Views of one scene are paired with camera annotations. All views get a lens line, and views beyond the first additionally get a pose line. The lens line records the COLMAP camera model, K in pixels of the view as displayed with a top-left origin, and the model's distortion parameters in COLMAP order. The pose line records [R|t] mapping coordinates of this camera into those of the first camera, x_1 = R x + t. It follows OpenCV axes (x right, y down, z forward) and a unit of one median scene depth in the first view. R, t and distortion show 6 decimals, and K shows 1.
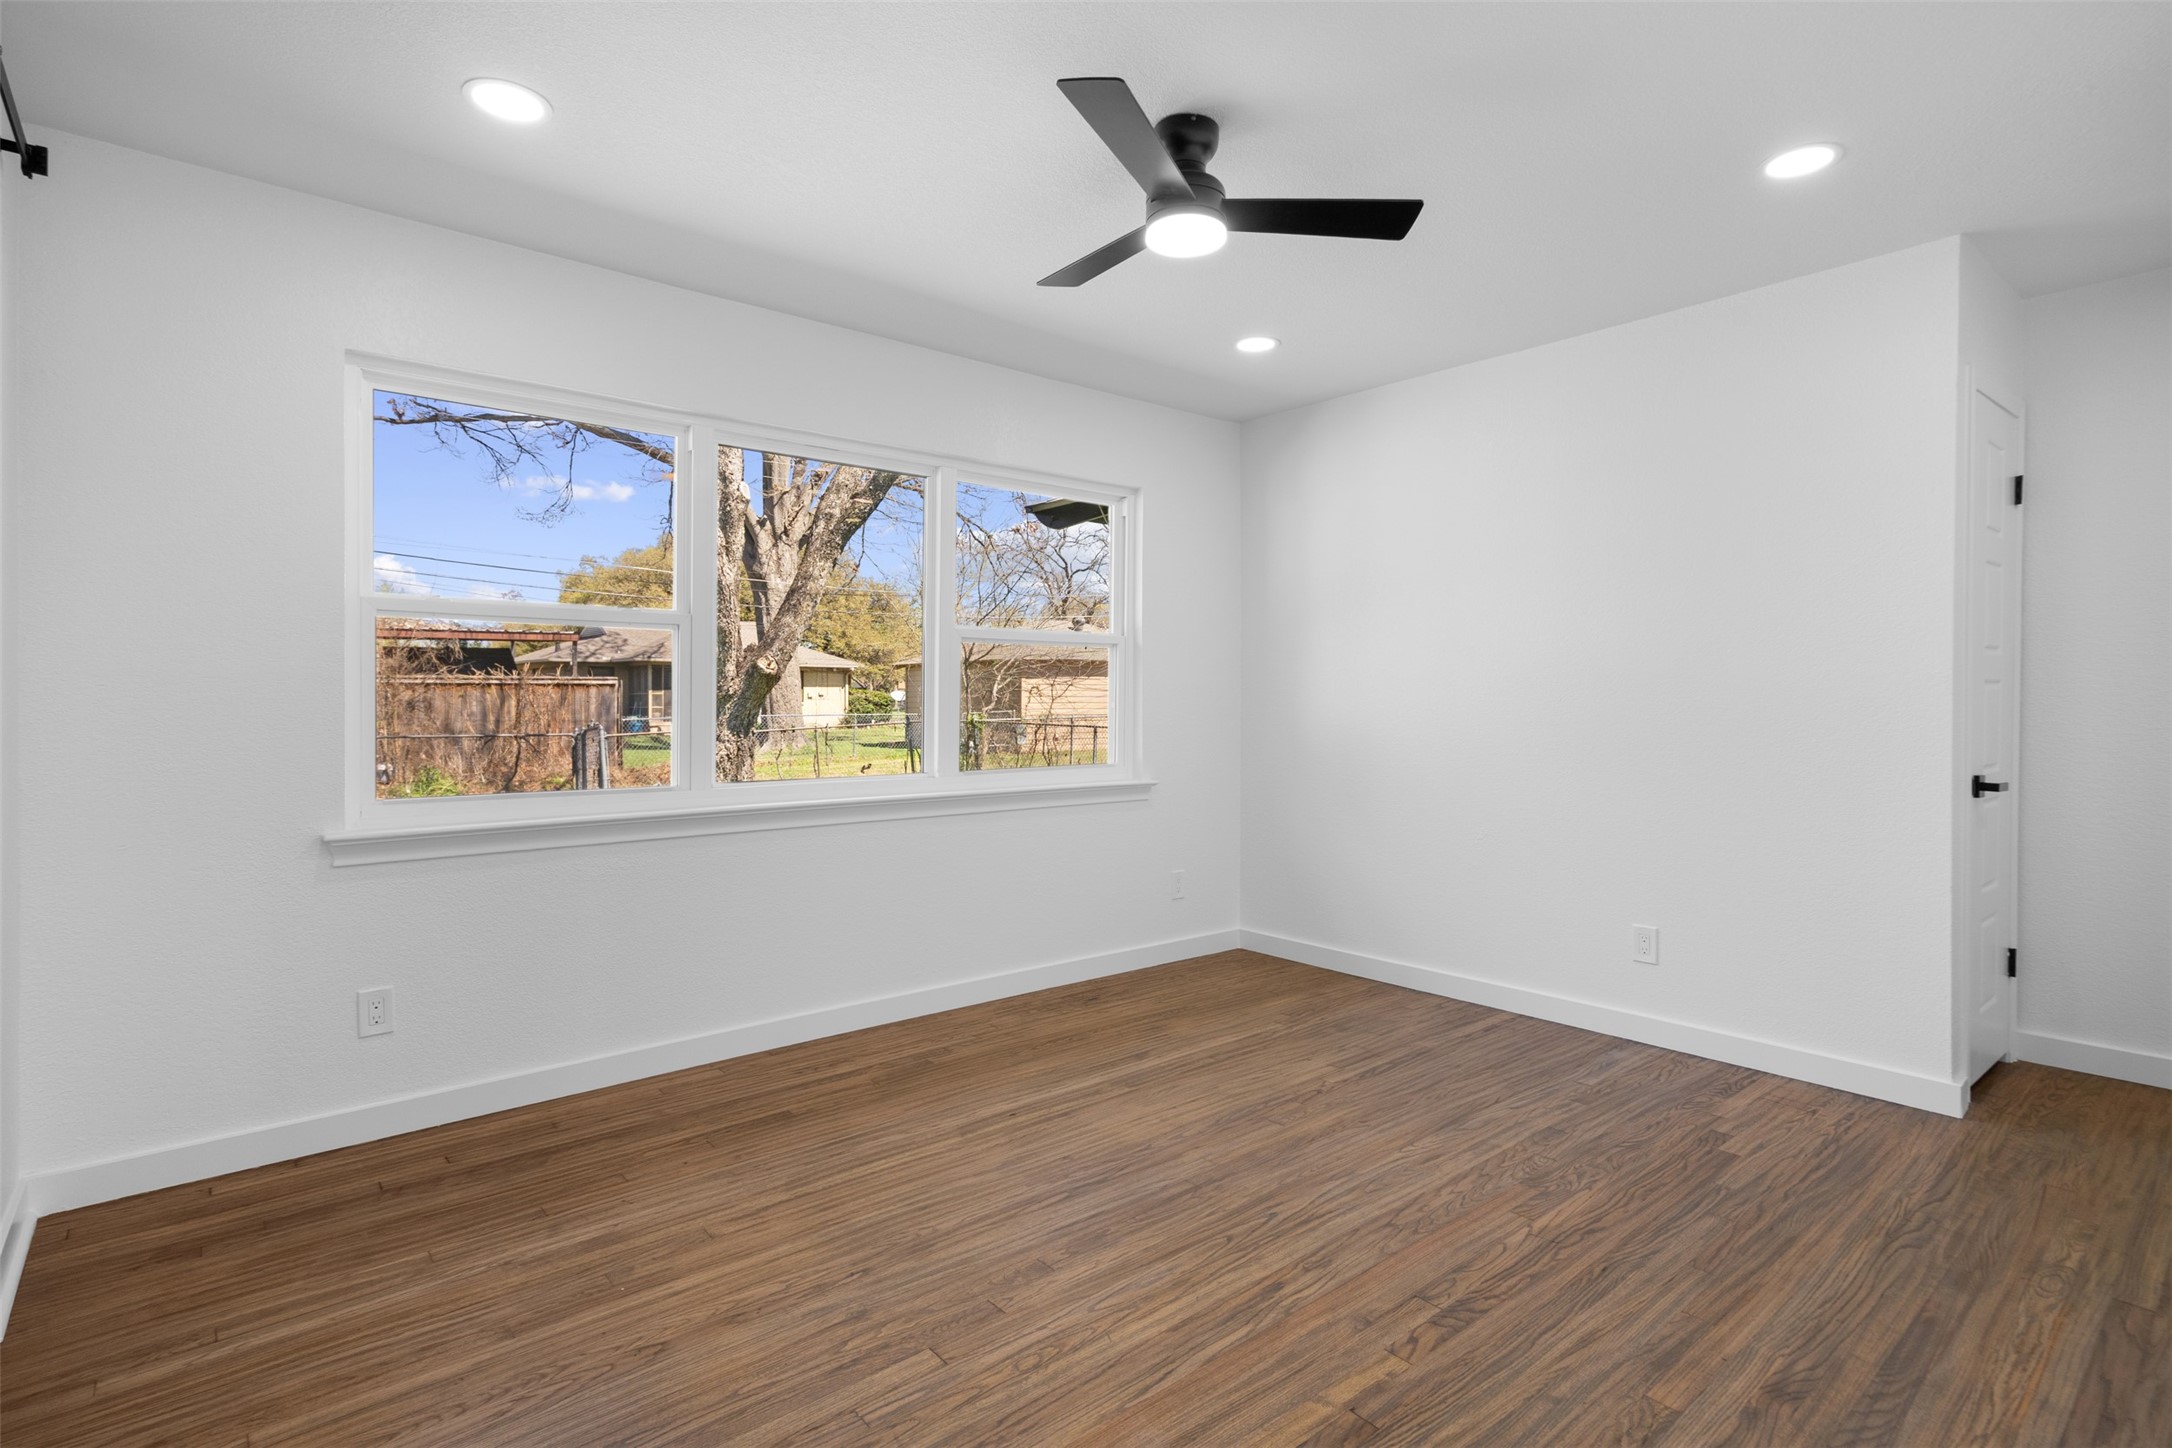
lens RADIAL K [[1053.1, 0, 1092.9], [0, 1053.1, 713.1], [0, 0, 1]] dist [0.000475, 0.000168]
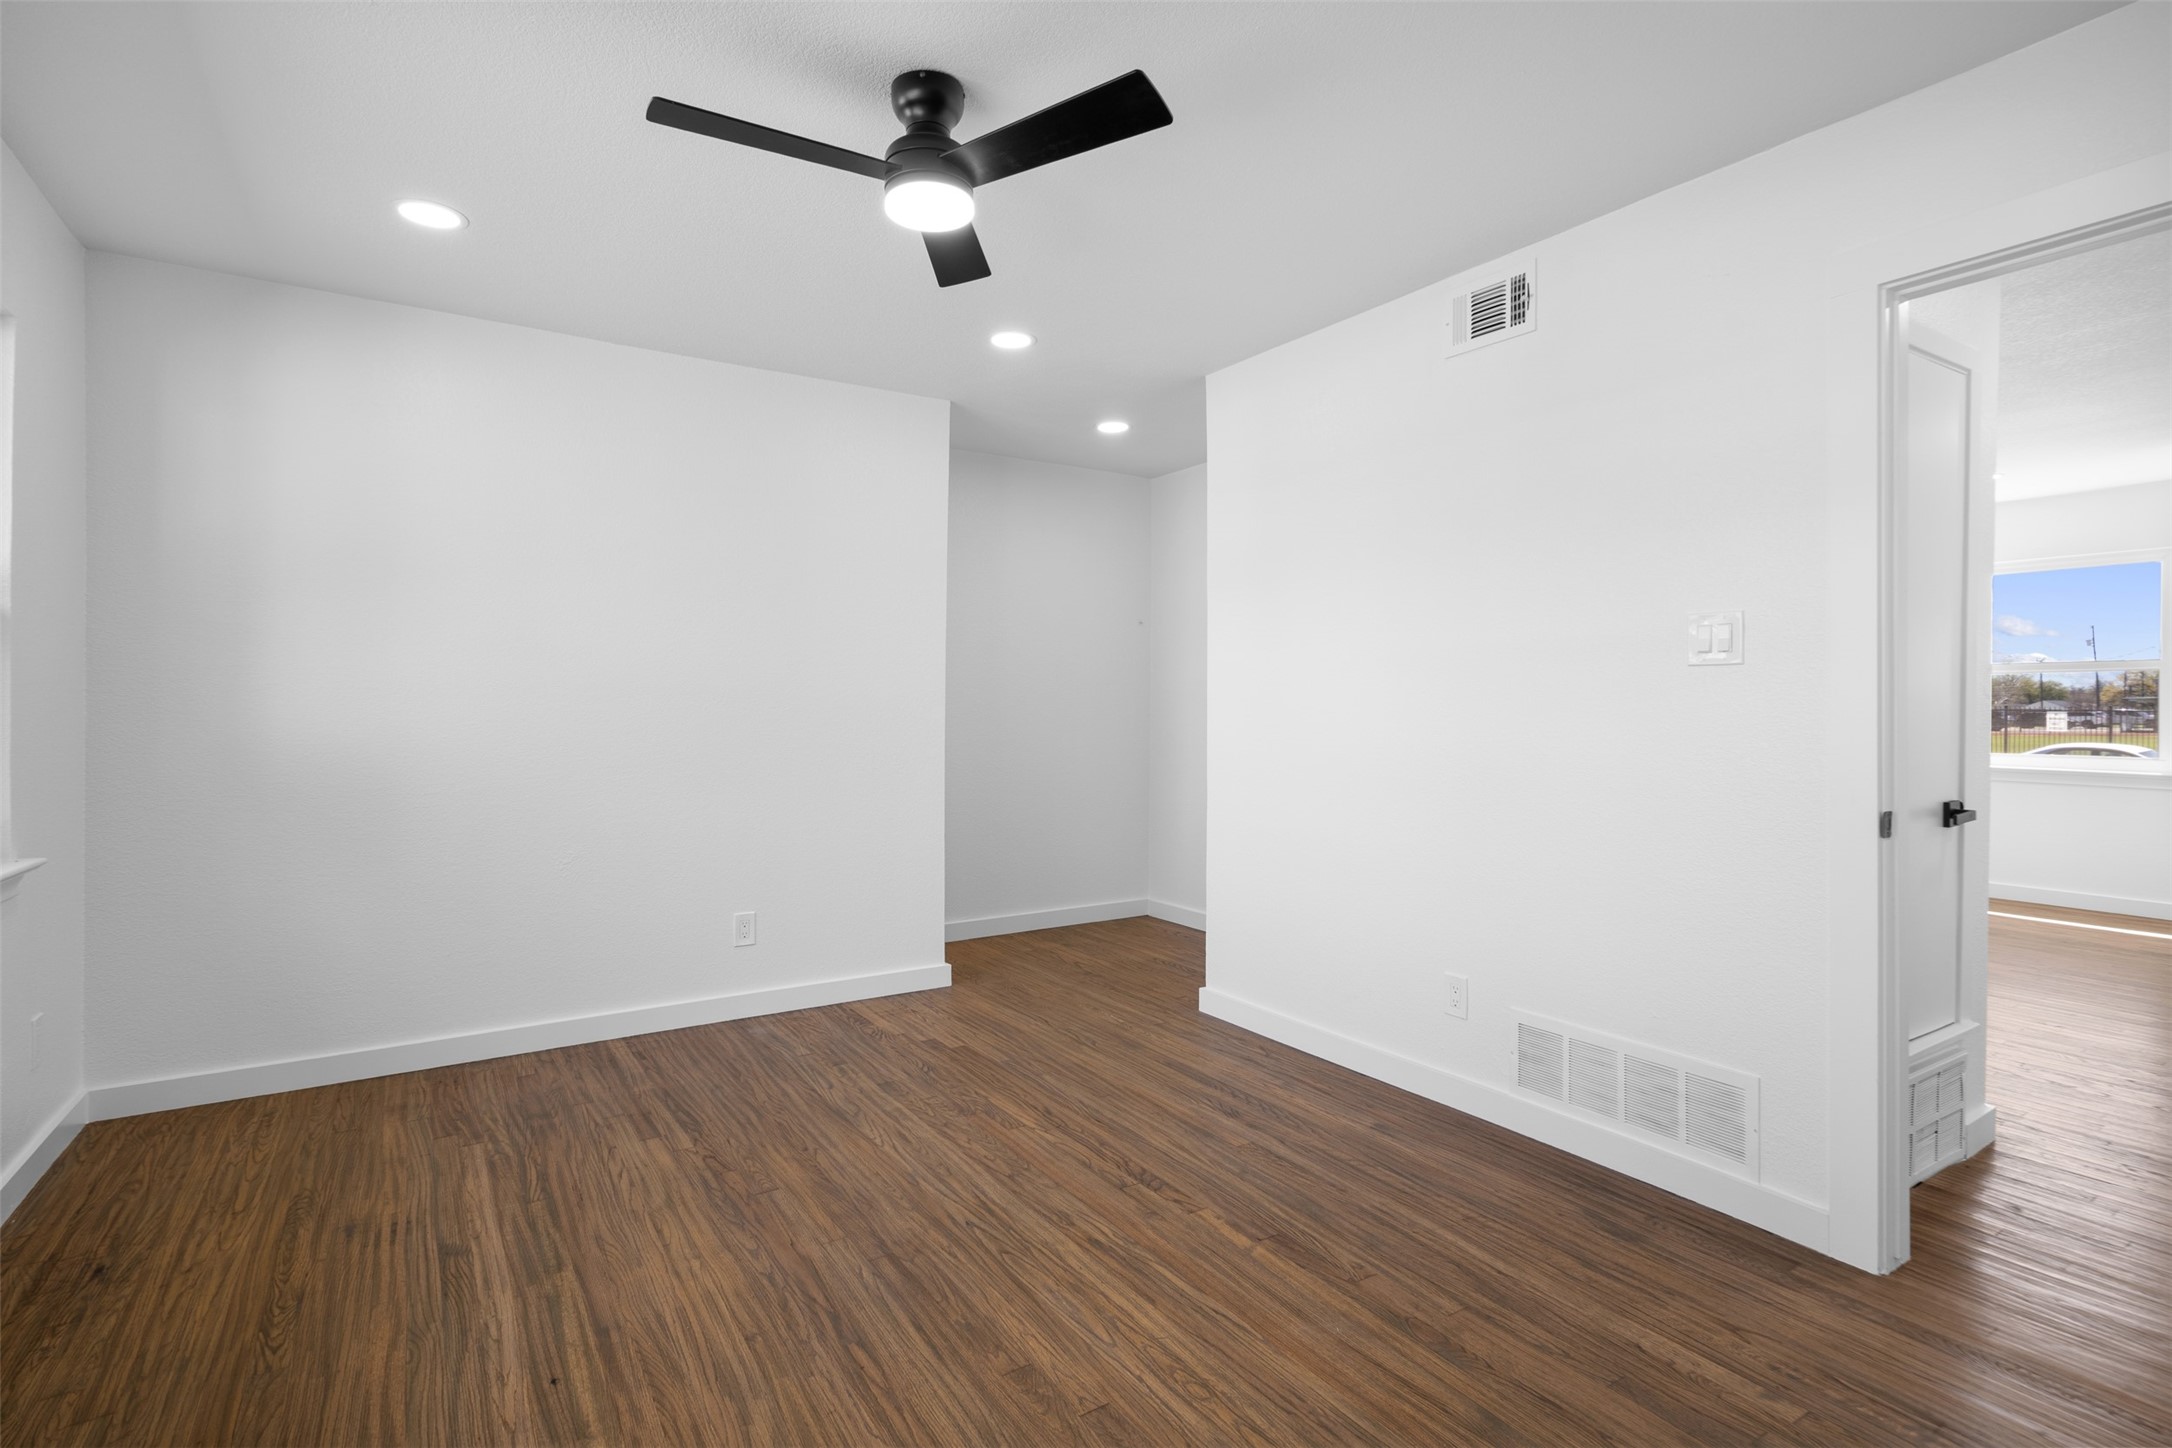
lens RADIAL K [[1053.1, 0, 1093.5], [0, 1053.1, 720.0], [0, 0, 1]] dist [0.000475, 0.000168]
pose [[0.128086, -0.013858, 0.991666, -0.692958], [0.009939, 0.999870, 0.012689, -0.015135], [-0.991713, 0.008231, 0.128207, 0.643341]]
